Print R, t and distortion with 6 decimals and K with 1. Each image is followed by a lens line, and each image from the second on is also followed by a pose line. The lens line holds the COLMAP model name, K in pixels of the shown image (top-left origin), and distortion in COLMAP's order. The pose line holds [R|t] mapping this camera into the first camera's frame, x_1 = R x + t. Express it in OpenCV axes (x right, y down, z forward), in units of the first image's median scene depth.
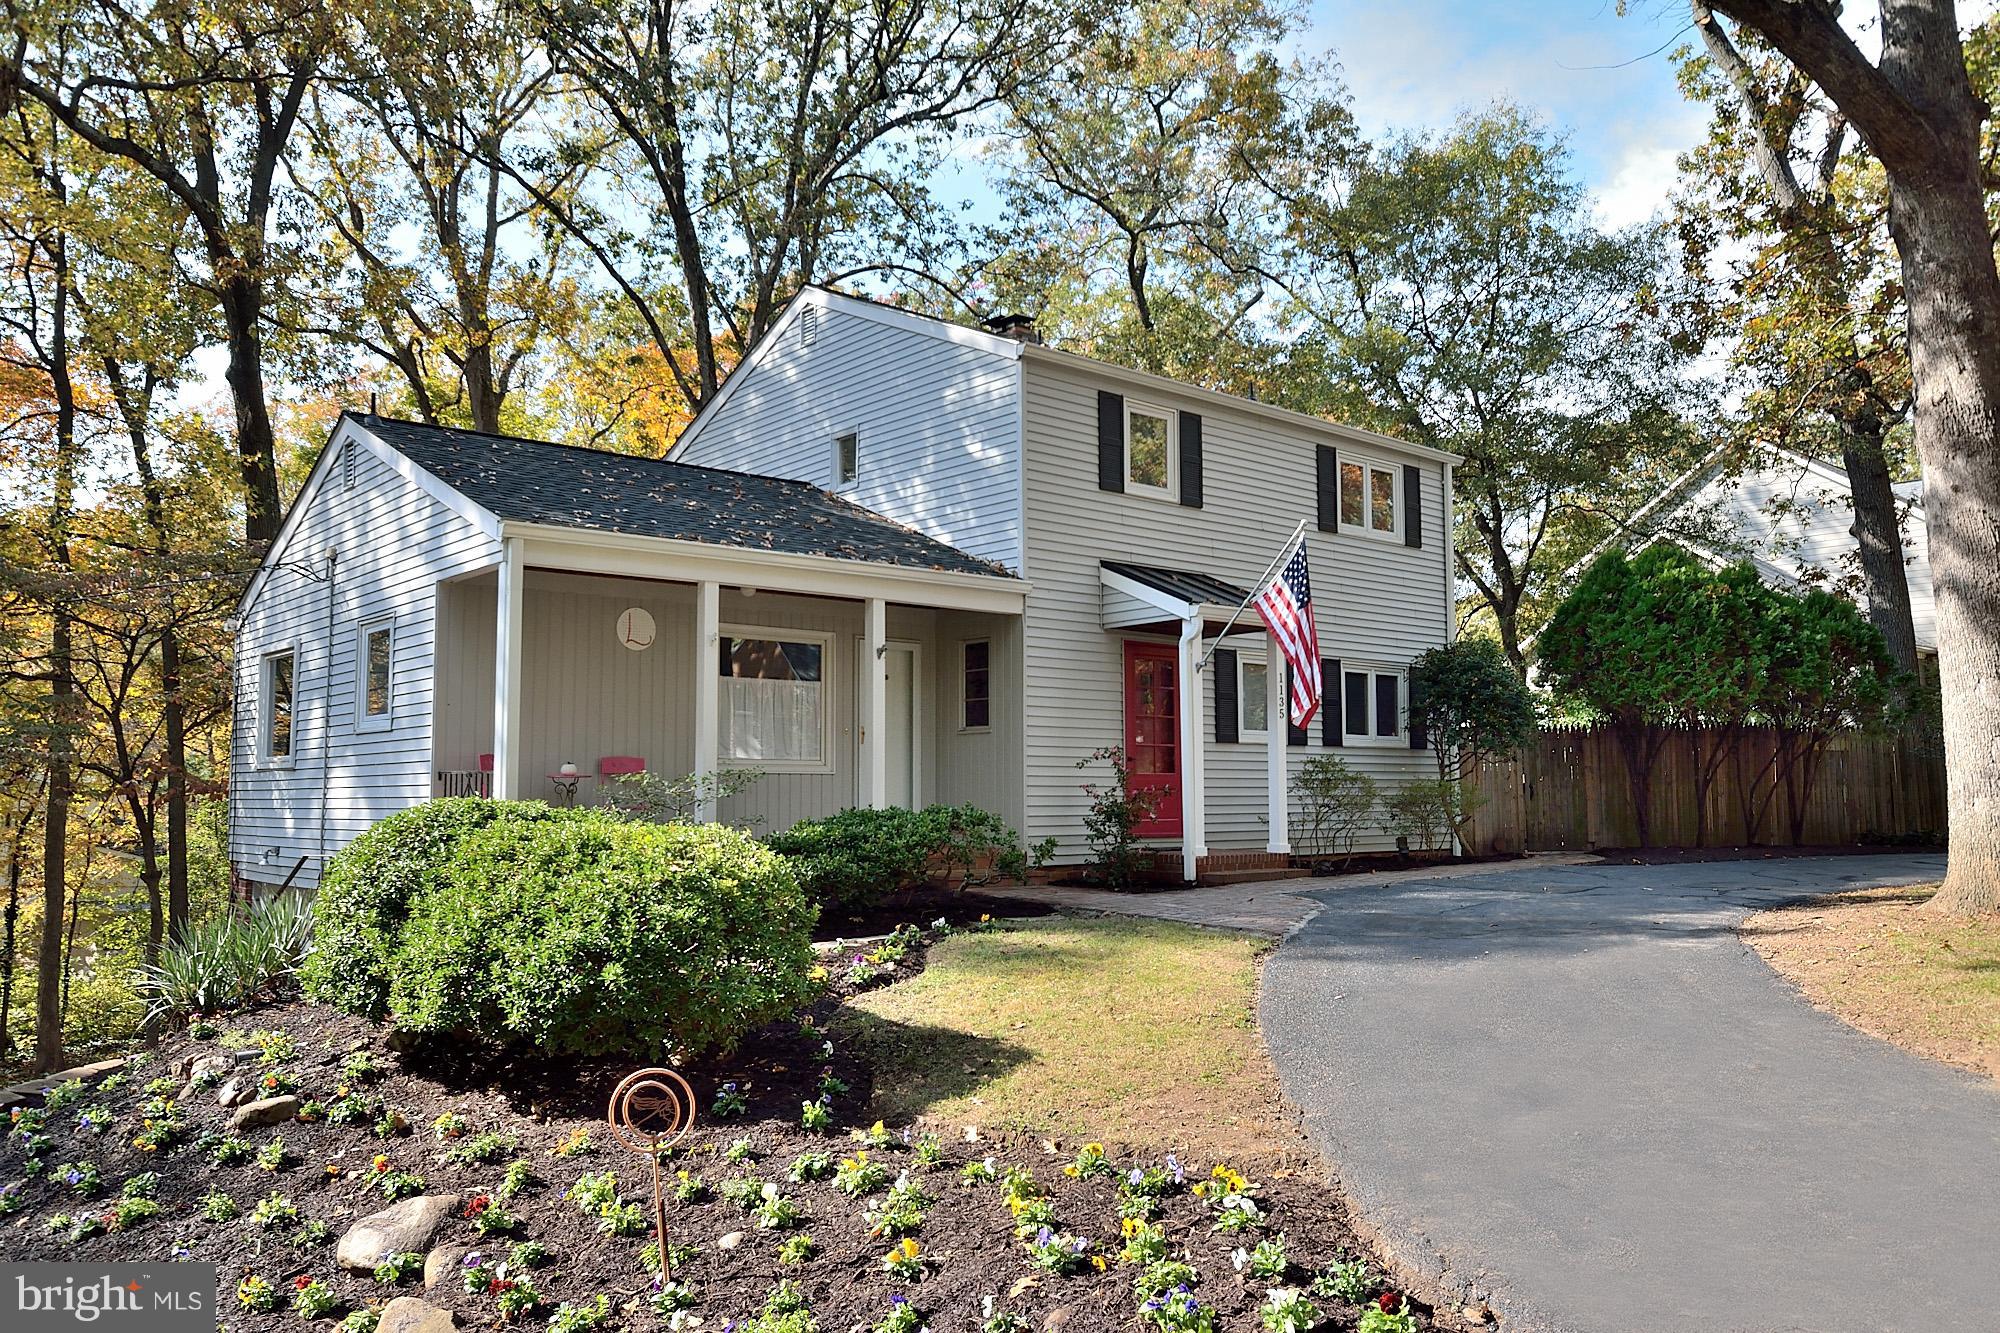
lens RADIAL K [[1463.7, 0, 1040.8], [0, 1463.7, 672.0], [0, 0, 1]] dist [0.003994, 0.002112]
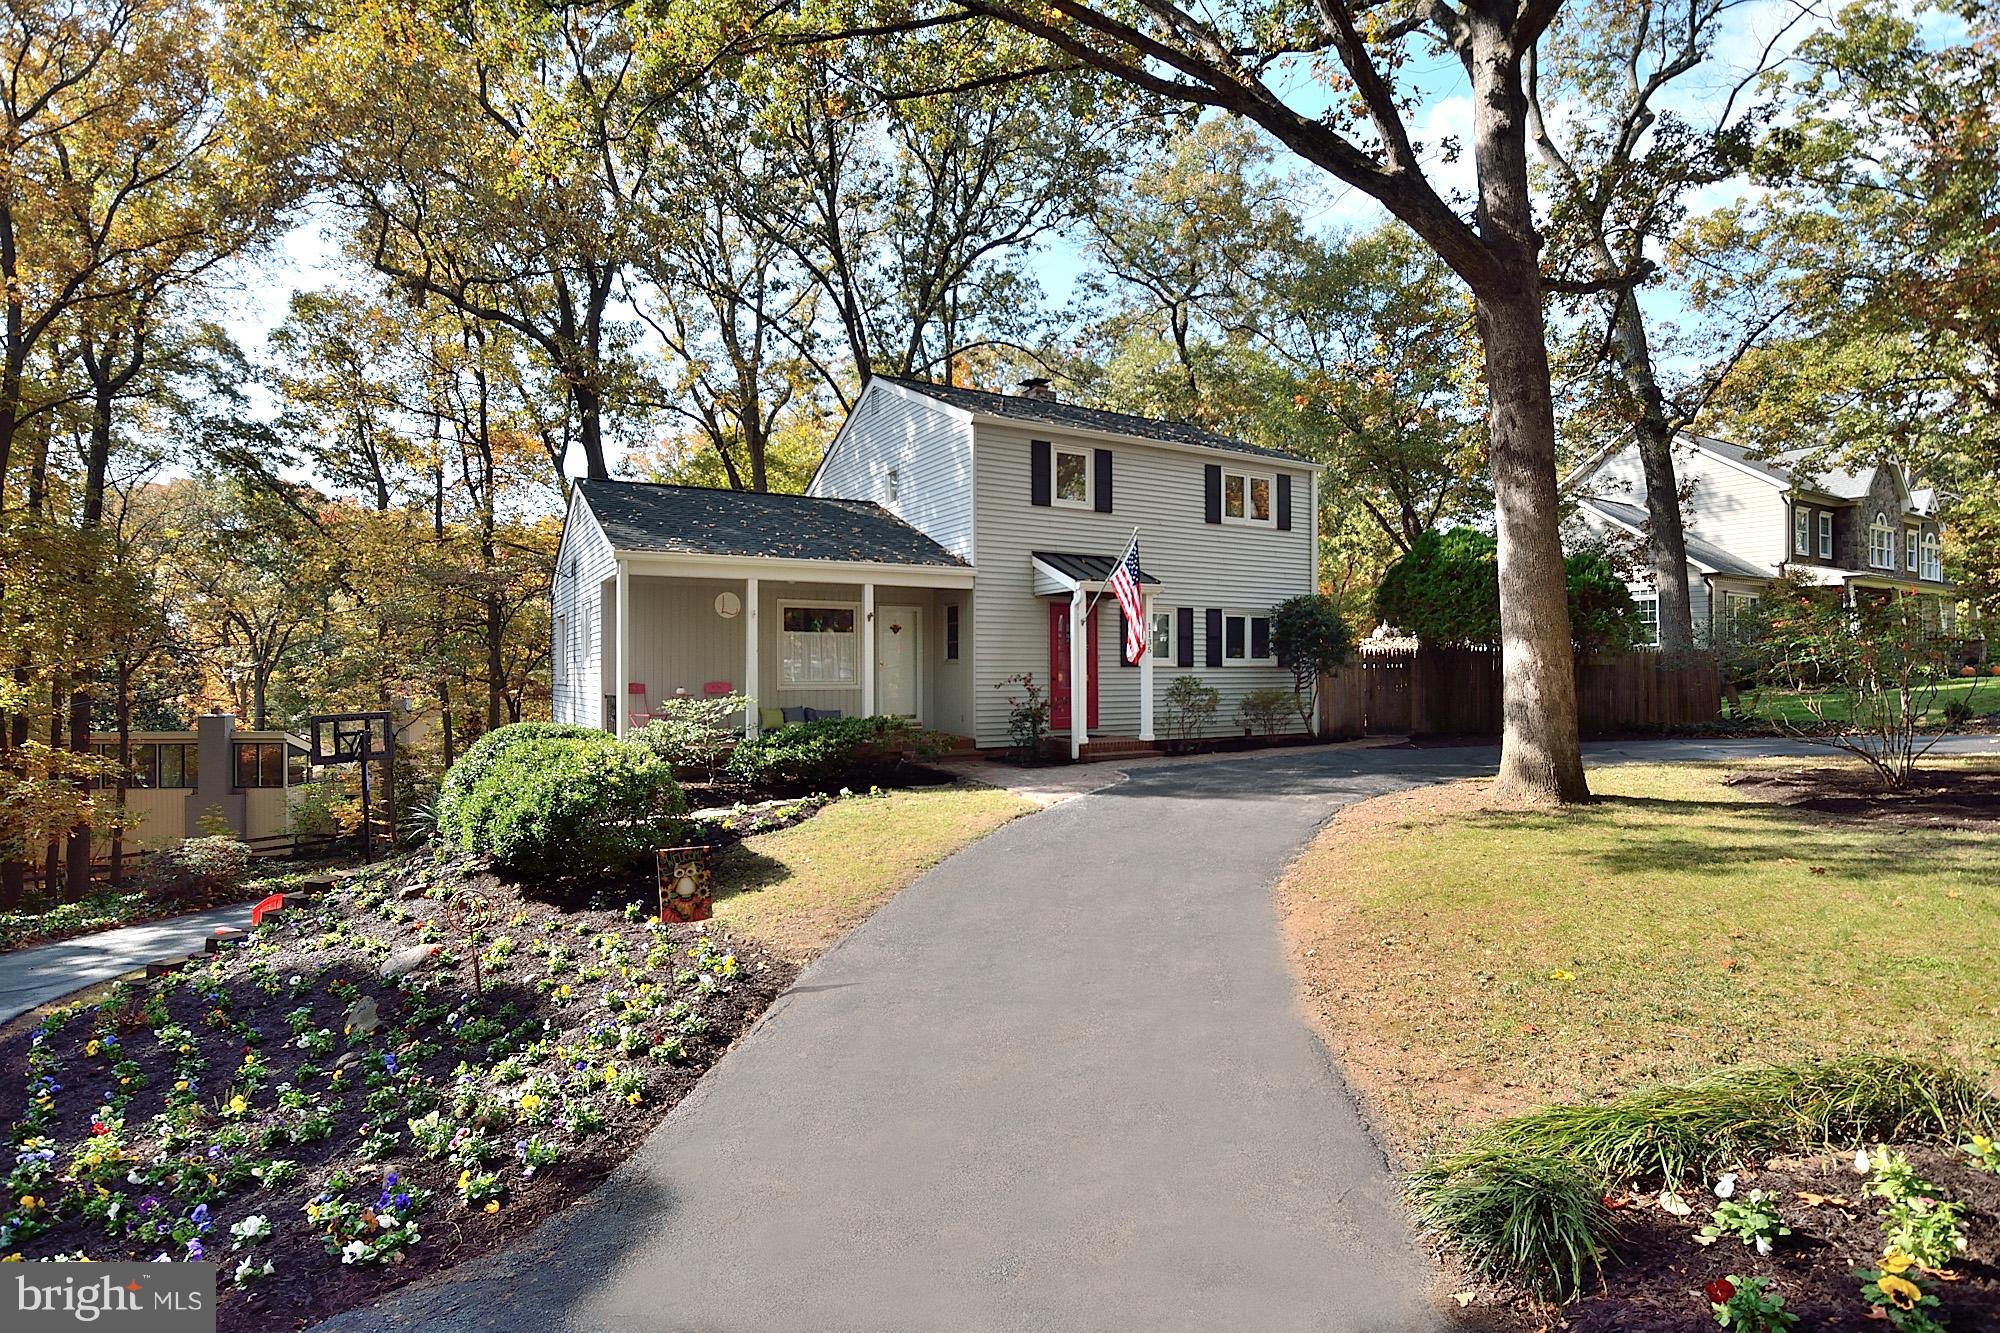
lens RADIAL K [[973.6, 0, 1000.0], [0, 973.6, 666.5], [0, 0, 1]] dist [-0.025045, 0.001486]
pose [[0.984303, -0.001894, -0.176475, 0.176152], [0.014586, 0.997395, 0.070646, -0.025929], [0.175882, -0.072111, 0.981767, -0.023181]]
